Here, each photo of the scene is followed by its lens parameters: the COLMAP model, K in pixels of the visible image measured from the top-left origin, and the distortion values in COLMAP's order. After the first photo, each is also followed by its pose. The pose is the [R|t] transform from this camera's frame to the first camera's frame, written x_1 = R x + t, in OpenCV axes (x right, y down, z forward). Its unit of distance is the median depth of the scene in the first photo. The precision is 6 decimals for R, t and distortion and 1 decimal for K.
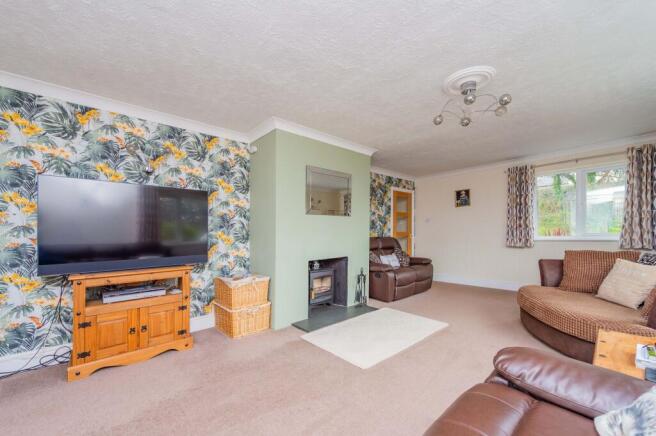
lens RADIAL K [[256.6, 0, 323.4], [0, 256.6, 239.6], [0, 0, 1]] dist [0.003730, 0.000040]
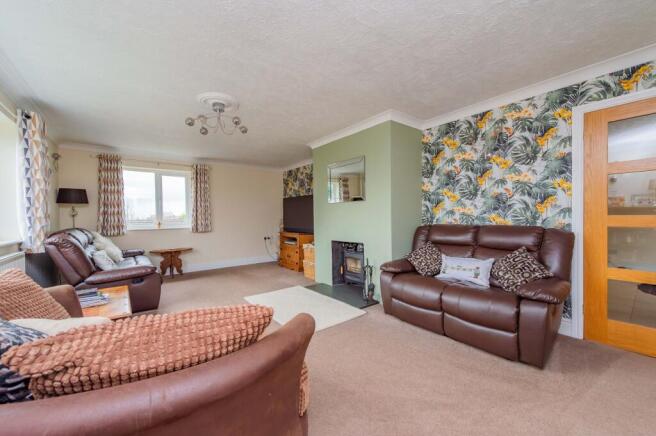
lens RADIAL K [[256.6, 0, 321.0], [0, 256.6, 219.1], [0, 0, 1]] dist [0.003730, 0.000040]
pose [[-0.068958, 0.016300, -0.997486, 0.861341], [-0.020444, 0.999633, 0.017749, -0.028622], [0.997410, 0.021617, -0.068599, 0.746378]]
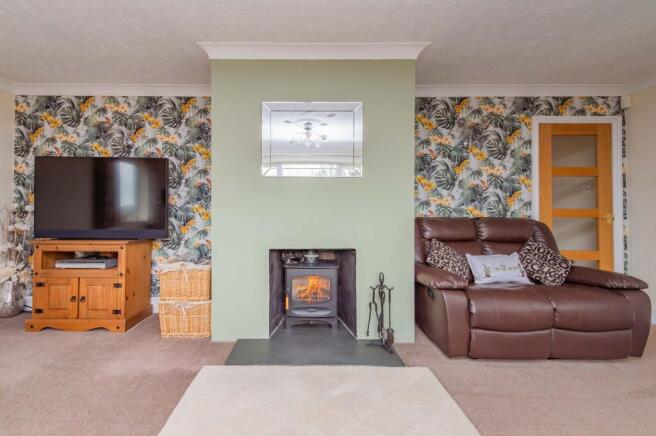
lens RADIAL K [[256.6, 0, 322.6], [0, 256.6, 216.4], [0, 0, 1]] dist [0.003730, 0.000040]
pose [[0.752712, 0.007090, -0.658311, 0.344951], [-0.031623, 0.999177, -0.025397, 0.011531], [0.657590, 0.039934, 0.752317, 0.448021]]
